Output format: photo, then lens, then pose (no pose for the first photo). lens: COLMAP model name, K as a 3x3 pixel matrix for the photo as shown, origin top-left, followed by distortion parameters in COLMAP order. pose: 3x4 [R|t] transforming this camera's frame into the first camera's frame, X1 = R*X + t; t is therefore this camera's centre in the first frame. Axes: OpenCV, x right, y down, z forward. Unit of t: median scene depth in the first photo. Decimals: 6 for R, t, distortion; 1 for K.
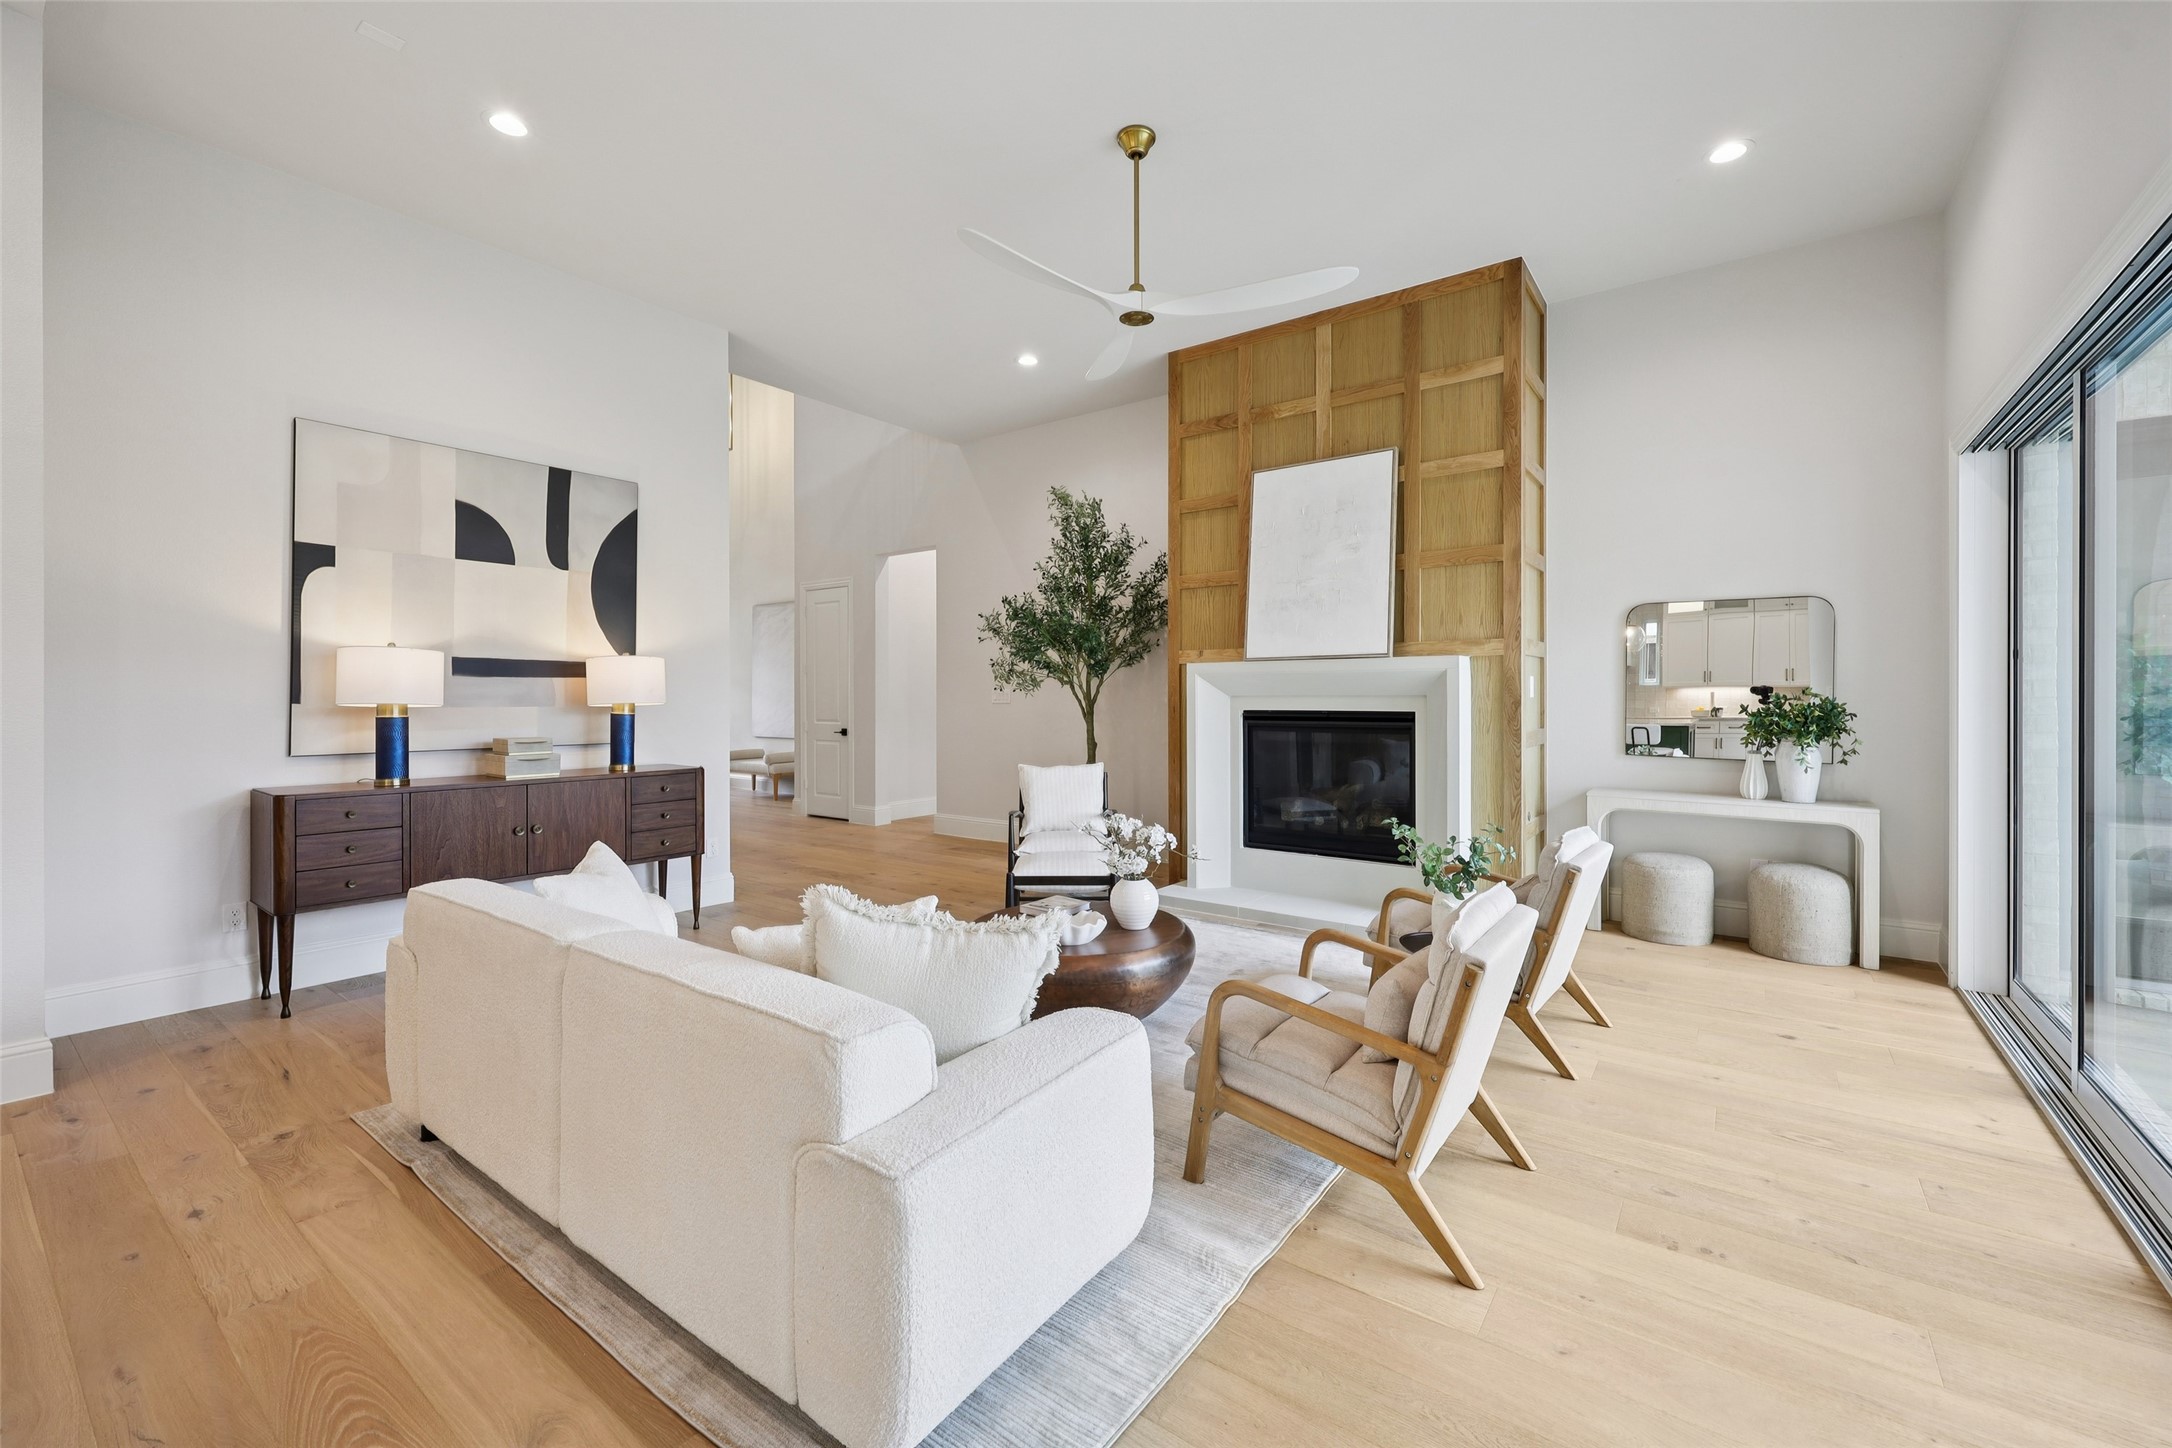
lens RADIAL K [[881.9, 0, 1091.2], [0, 881.9, 706.8], [0, 0, 1]] dist [0.003741, -0.000564]
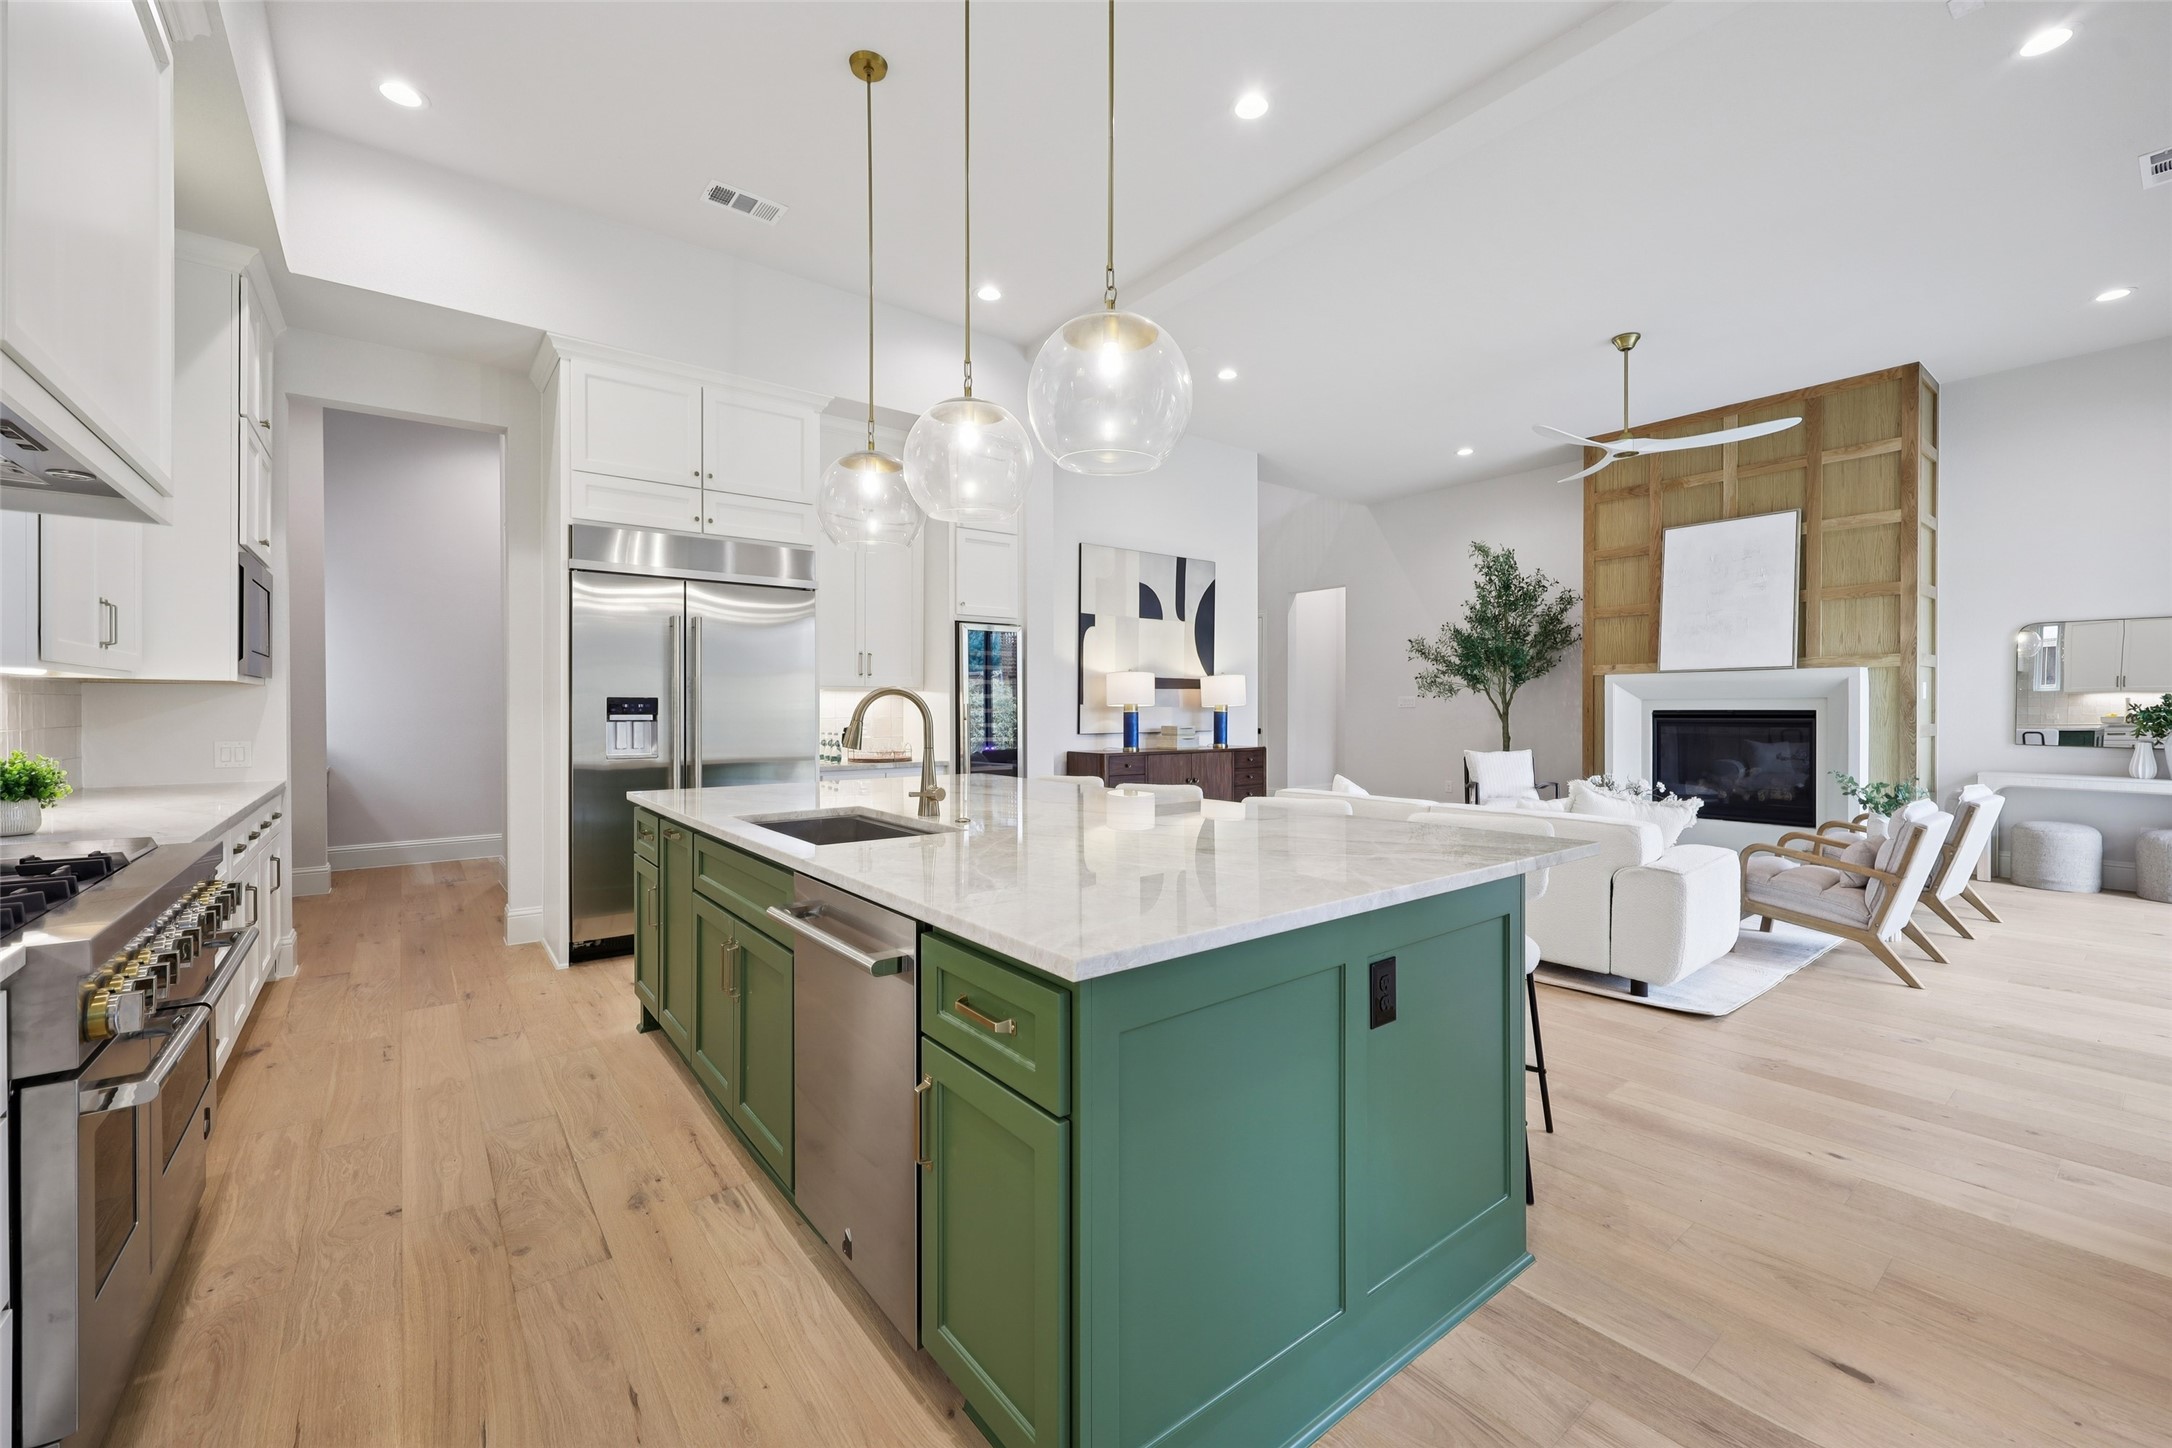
lens RADIAL K [[881.9, 0, 1084.1], [0, 881.9, 722.9], [0, 0, 1]] dist [0.003741, -0.000564]
pose [[0.964552, 0.002374, -0.263881, -0.337810], [-0.001176, 0.999988, 0.004696, 0.019827], [0.263889, -0.004219, 0.964544, -0.558293]]
